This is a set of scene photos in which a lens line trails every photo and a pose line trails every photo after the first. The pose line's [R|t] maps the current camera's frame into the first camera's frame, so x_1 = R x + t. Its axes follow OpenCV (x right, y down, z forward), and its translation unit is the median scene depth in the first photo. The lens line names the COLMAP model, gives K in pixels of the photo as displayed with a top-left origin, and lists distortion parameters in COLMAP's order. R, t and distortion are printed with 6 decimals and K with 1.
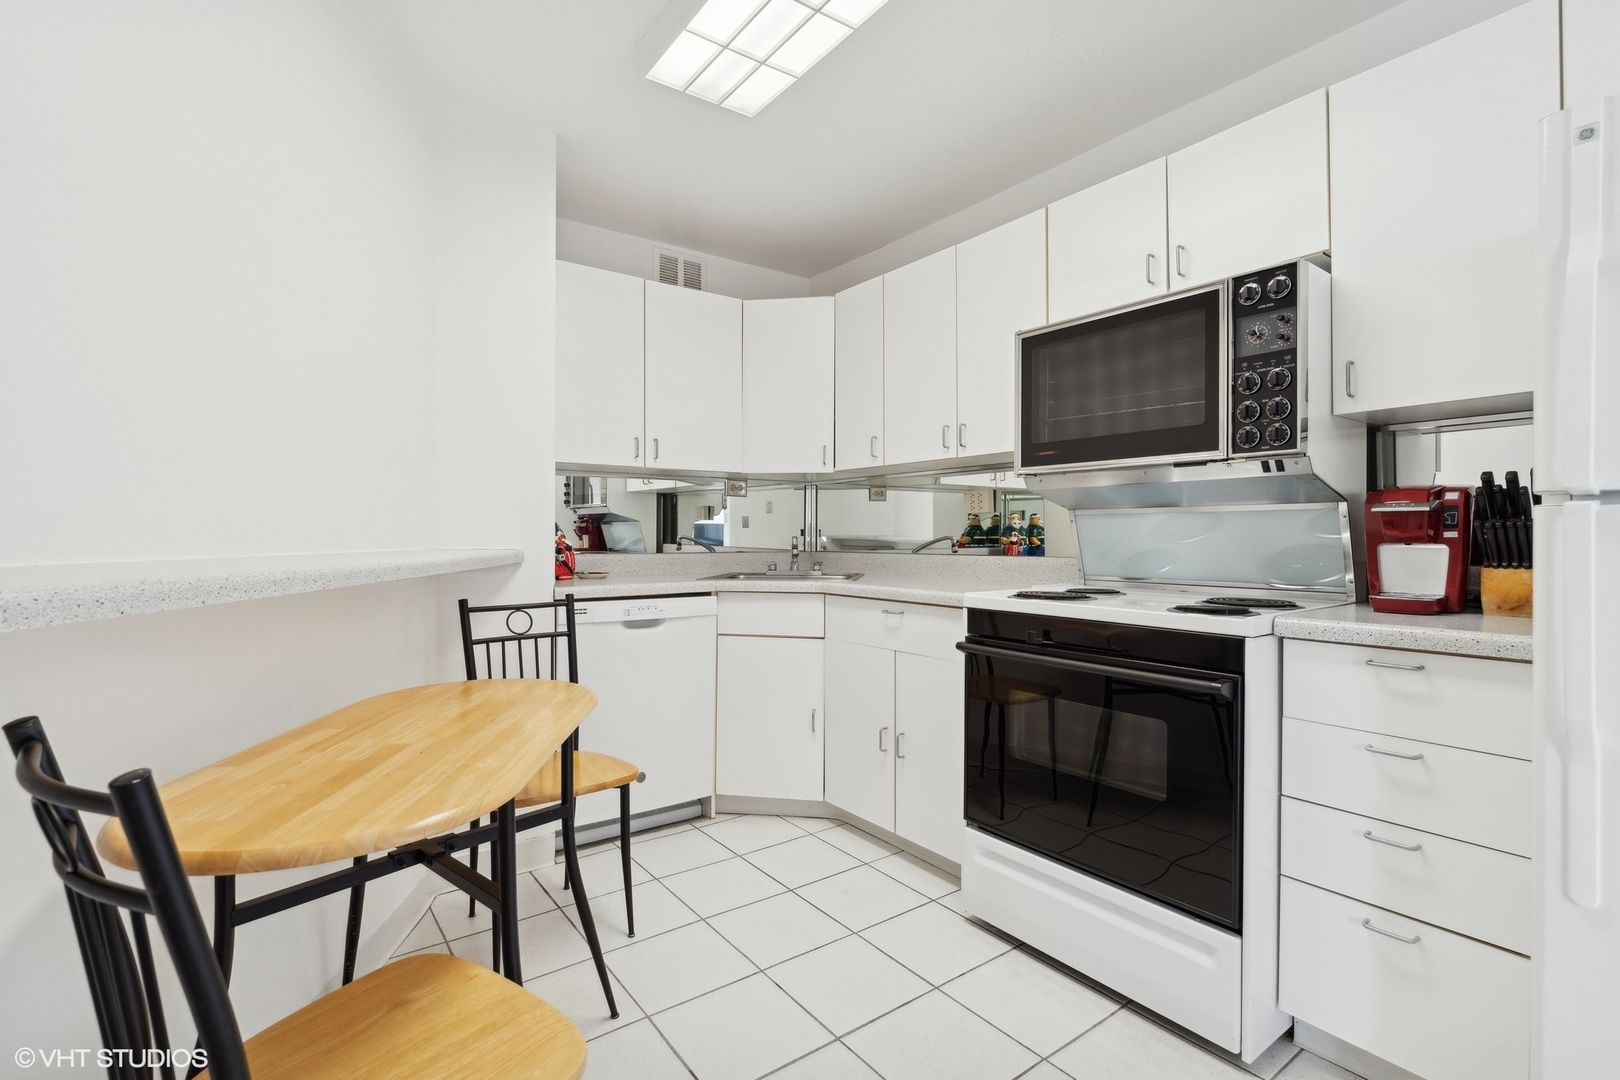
lens RADIAL K [[745.4, 0, 802.5], [0, 745.4, 536.0], [0, 0, 1]] dist [0.001203, 0.000295]
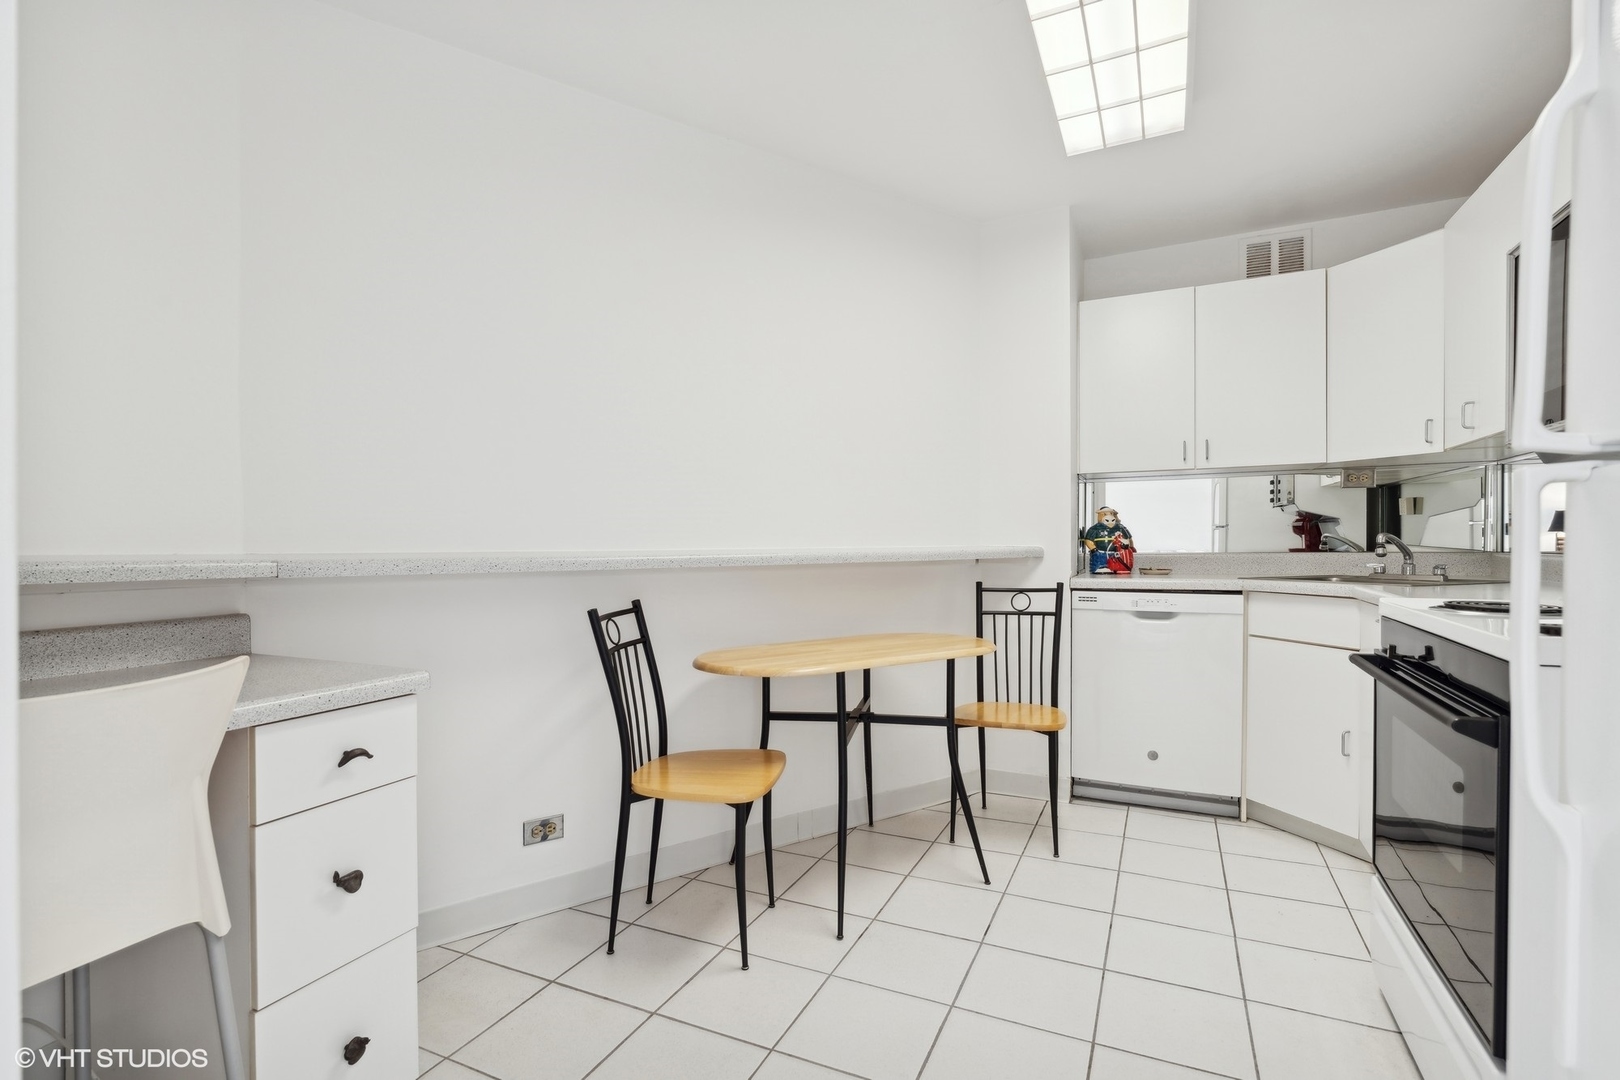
lens RADIAL K [[744.3, 0, 808.3], [0, 744.3, 545.5], [0, 0, 1]] dist [0.003028, 0.000462]
pose [[0.481751, -0.000536, -0.876308, 0.491249], [0.009654, 0.999942, 0.004695, 0.005196], [0.876255, -0.010722, 0.481728, 0.030665]]
